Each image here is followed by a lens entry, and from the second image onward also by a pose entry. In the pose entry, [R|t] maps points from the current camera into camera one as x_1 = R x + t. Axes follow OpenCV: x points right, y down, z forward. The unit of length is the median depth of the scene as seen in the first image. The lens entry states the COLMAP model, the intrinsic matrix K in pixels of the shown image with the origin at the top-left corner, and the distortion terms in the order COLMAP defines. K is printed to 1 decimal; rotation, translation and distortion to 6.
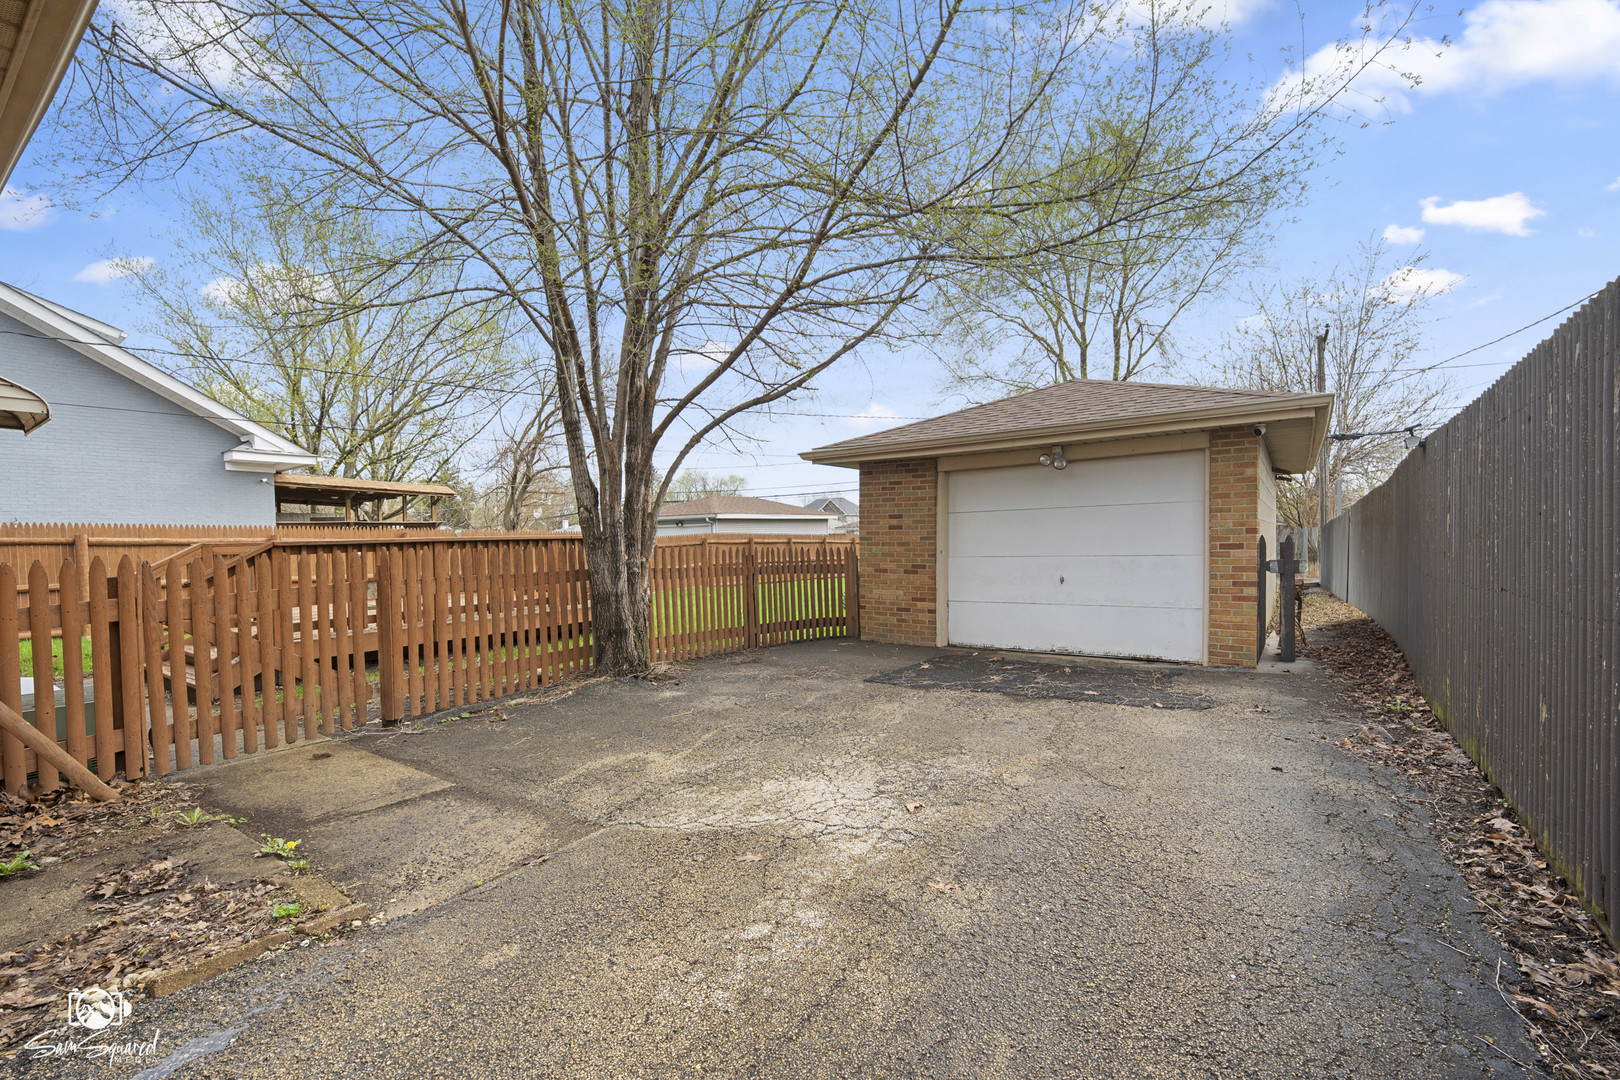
lens RADIAL K [[678.0, 0, 810.0], [0, 678.0, 540.0], [0, 0, 1]] dist [-0.000398, -0.000079]
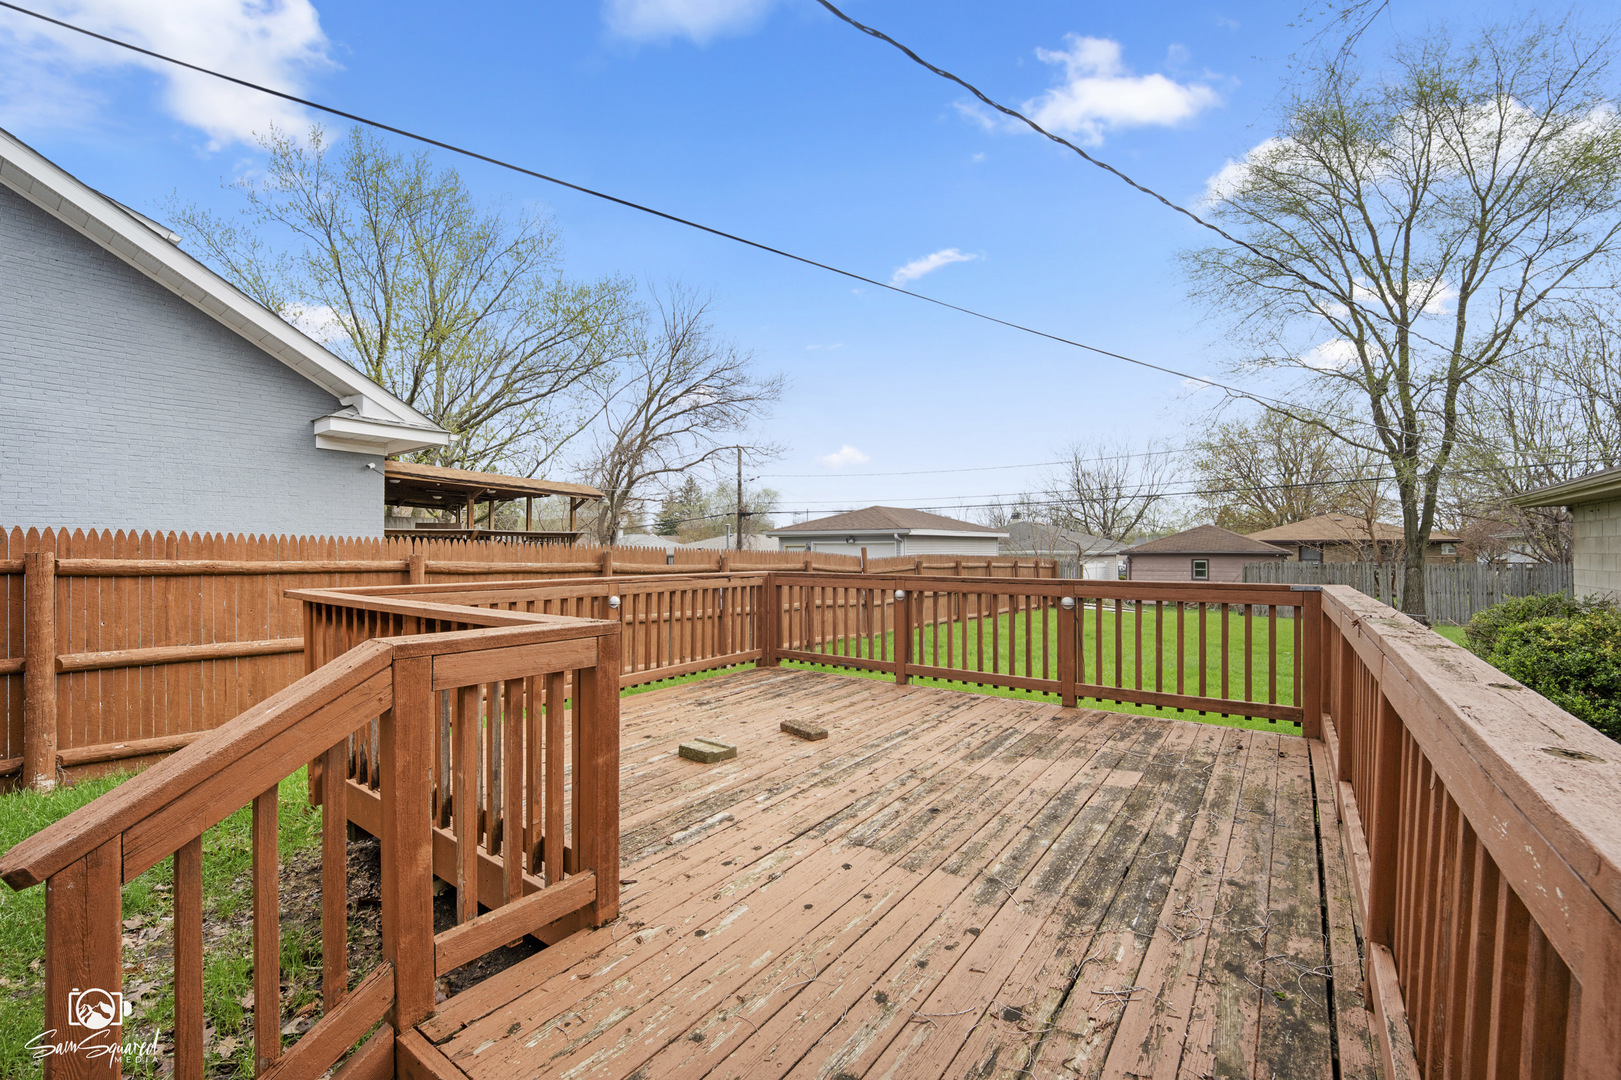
lens RADIAL K [[655.6, 0, 838.7], [0, 655.6, 536.0], [0, 0, 1]] dist [-0.003925, -0.000236]
pose [[0.999763, 0.021666, -0.001980, -0.345884], [-0.021711, 0.999404, -0.026852, -0.012702], [0.001397, 0.026889, 0.999637, 0.362966]]
